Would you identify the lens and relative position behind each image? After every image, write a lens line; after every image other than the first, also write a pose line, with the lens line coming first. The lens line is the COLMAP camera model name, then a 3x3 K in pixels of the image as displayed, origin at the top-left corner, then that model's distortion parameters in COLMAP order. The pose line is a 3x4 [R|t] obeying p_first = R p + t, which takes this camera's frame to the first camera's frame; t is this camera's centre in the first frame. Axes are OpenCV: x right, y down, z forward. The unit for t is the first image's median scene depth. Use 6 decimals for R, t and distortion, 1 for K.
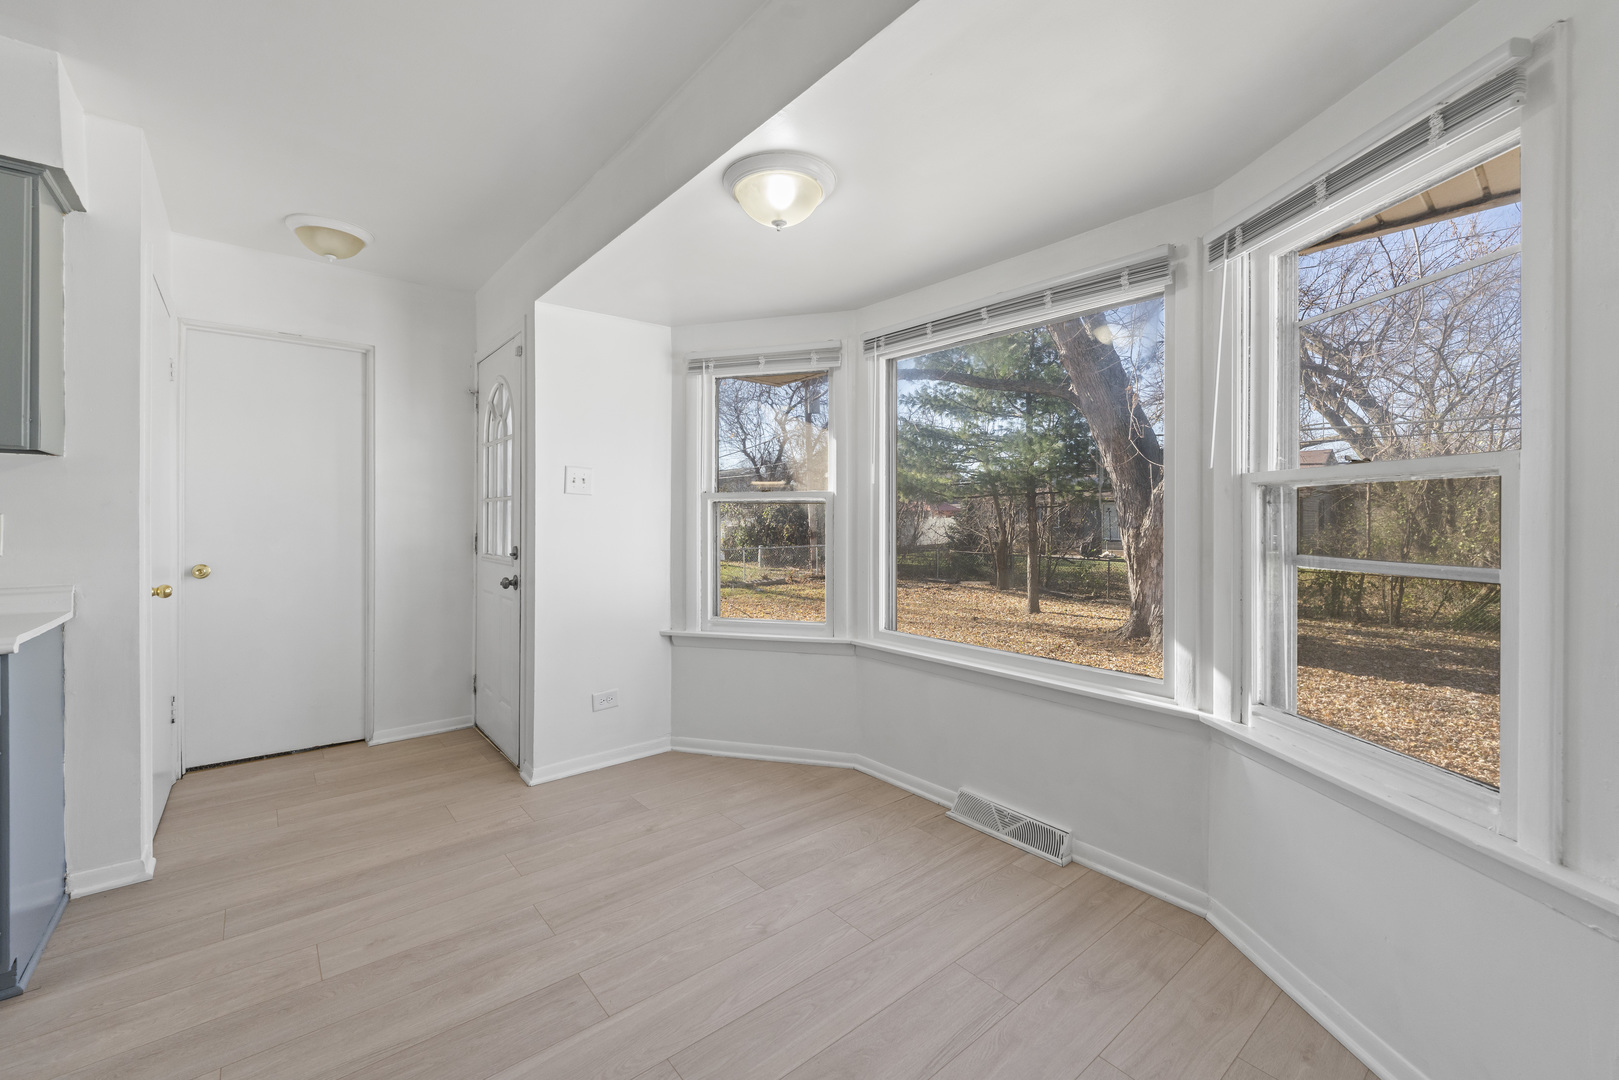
lens RADIAL K [[658.9, 0, 786.0], [0, 658.9, 520.5], [0, 0, 1]] dist [-0.001075, -0.001053]
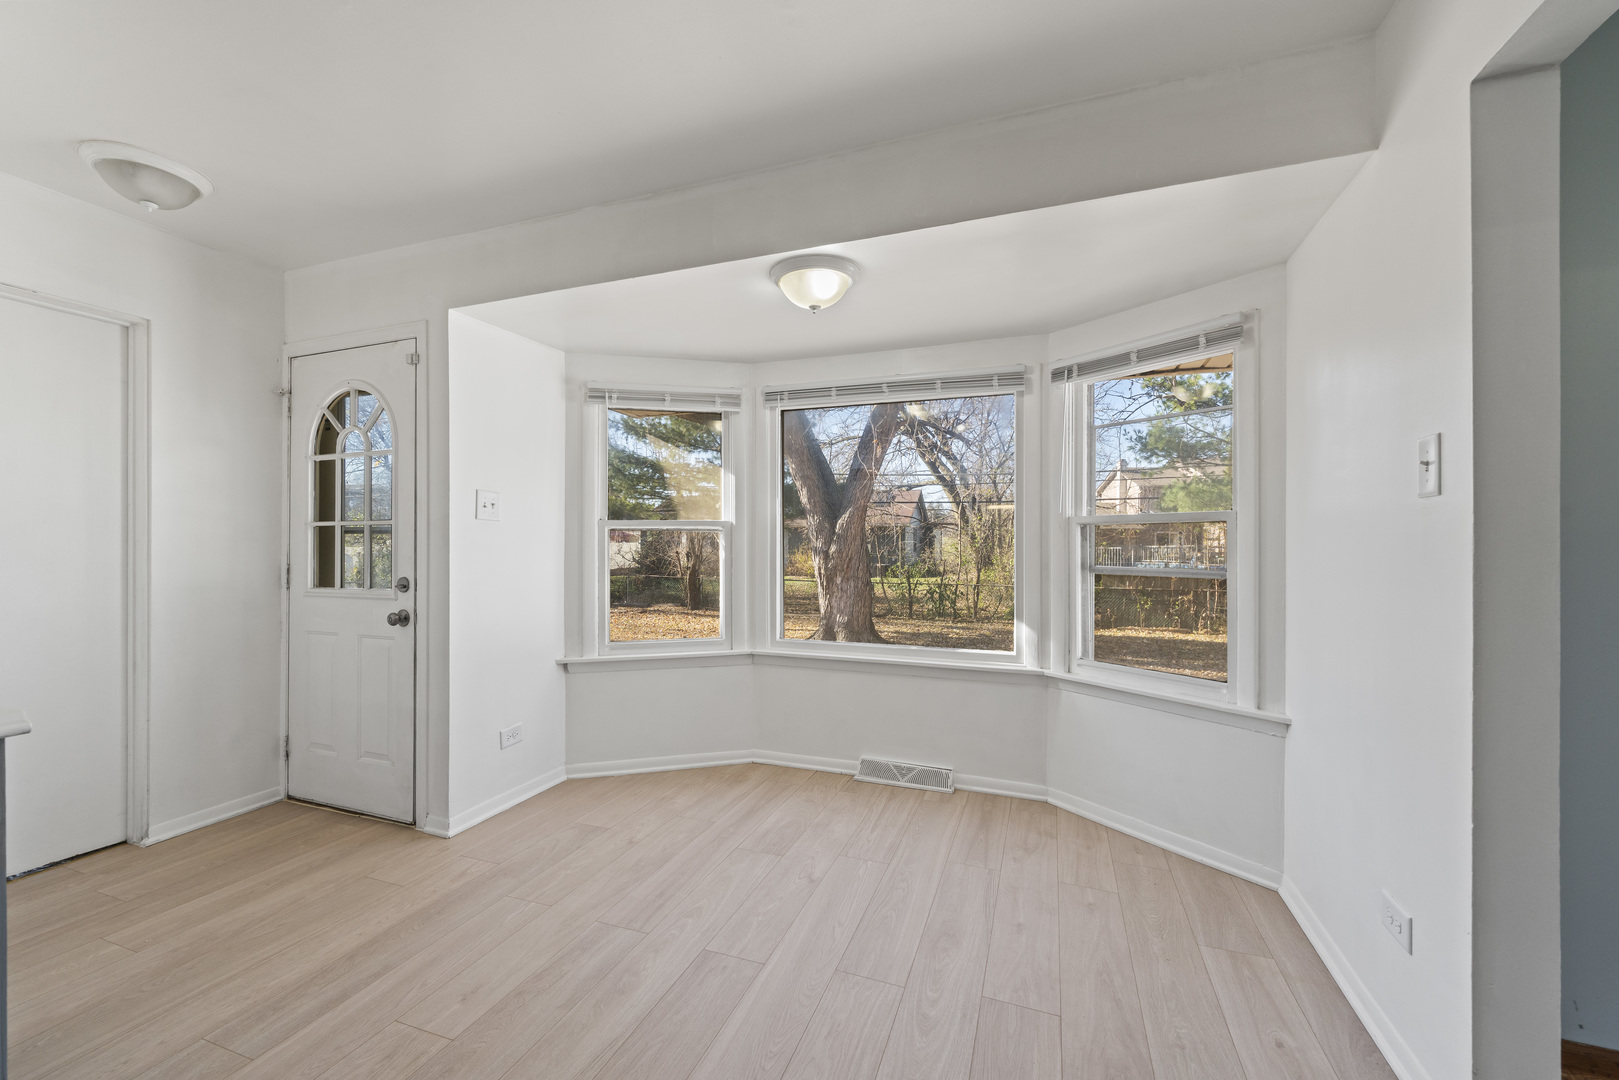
lens RADIAL K [[658.9, 0, 787.3], [0, 658.9, 543.2], [0, 0, 1]] dist [-0.001075, -0.001053]
pose [[0.867799, -0.001563, 0.496913, -0.420374], [0.003481, 0.999990, -0.002935, -0.002466], [-0.496904, 0.004277, 0.867795, -0.030142]]
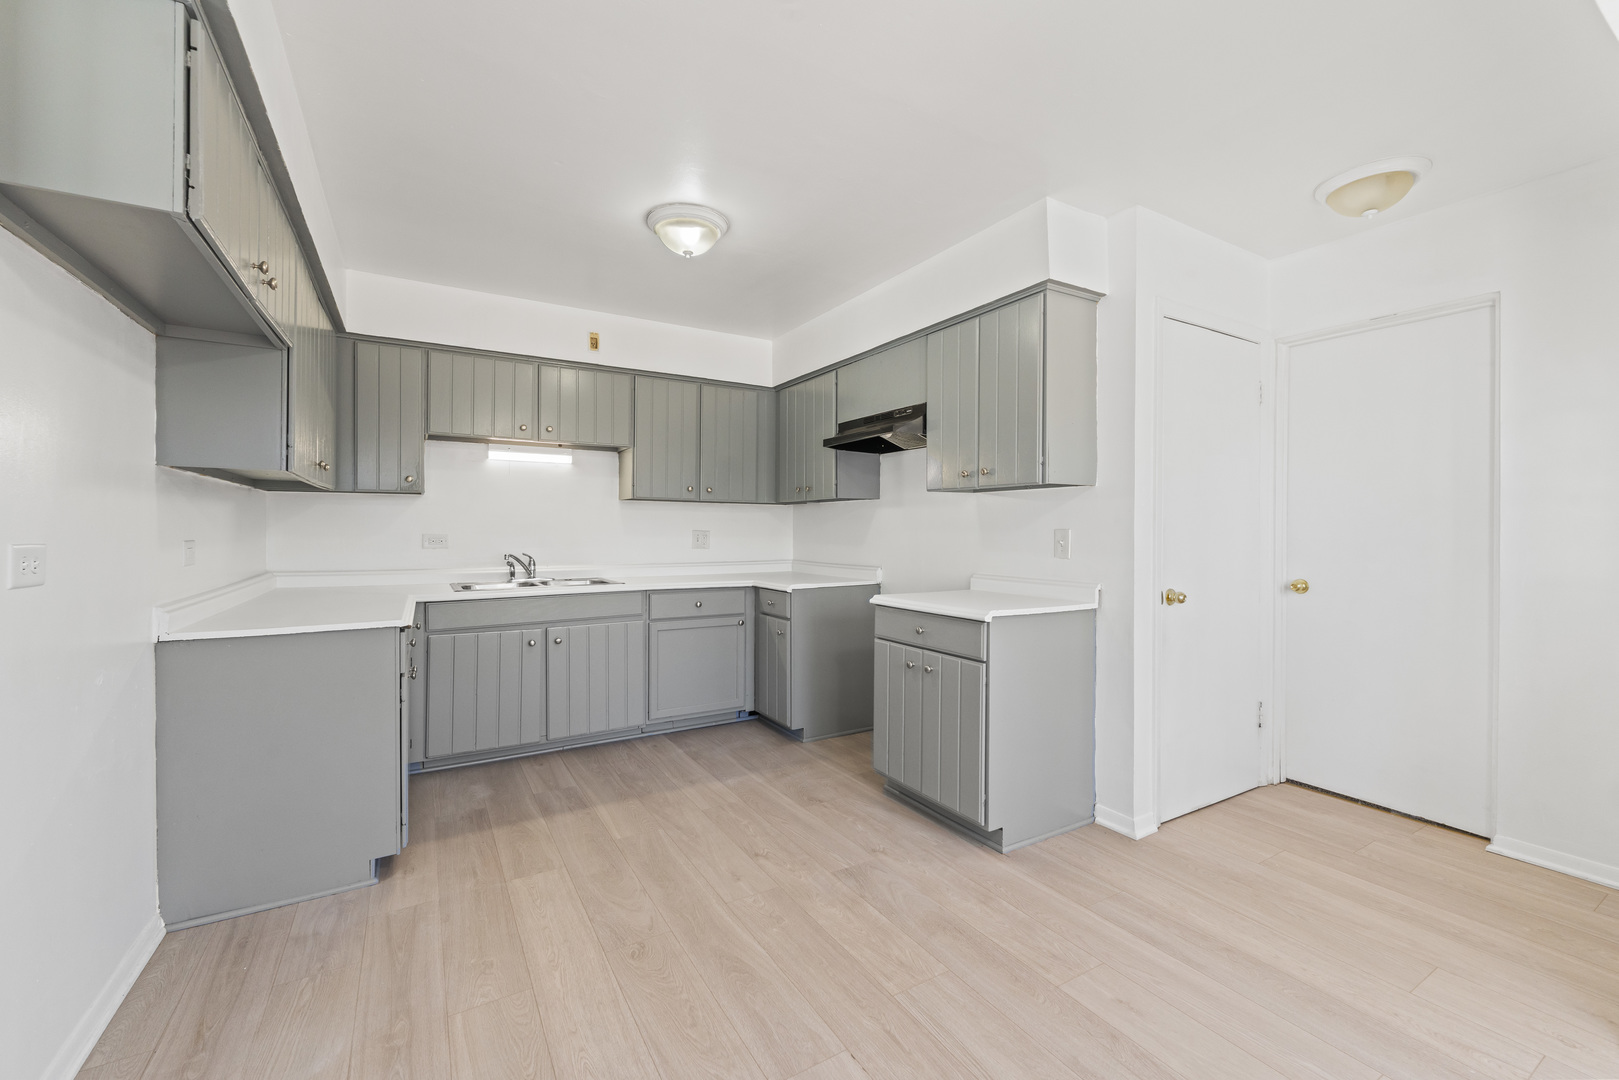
lens RADIAL K [[658.9, 0, 820.1], [0, 658.9, 529.6], [0, 0, 1]] dist [-0.001075, -0.001053]
pose [[-0.126861, -0.000641, -0.991920, 0.197844], [-0.004408, 0.999990, -0.000082, -0.004935], [0.991911, 0.004362, -0.126863, 0.422425]]
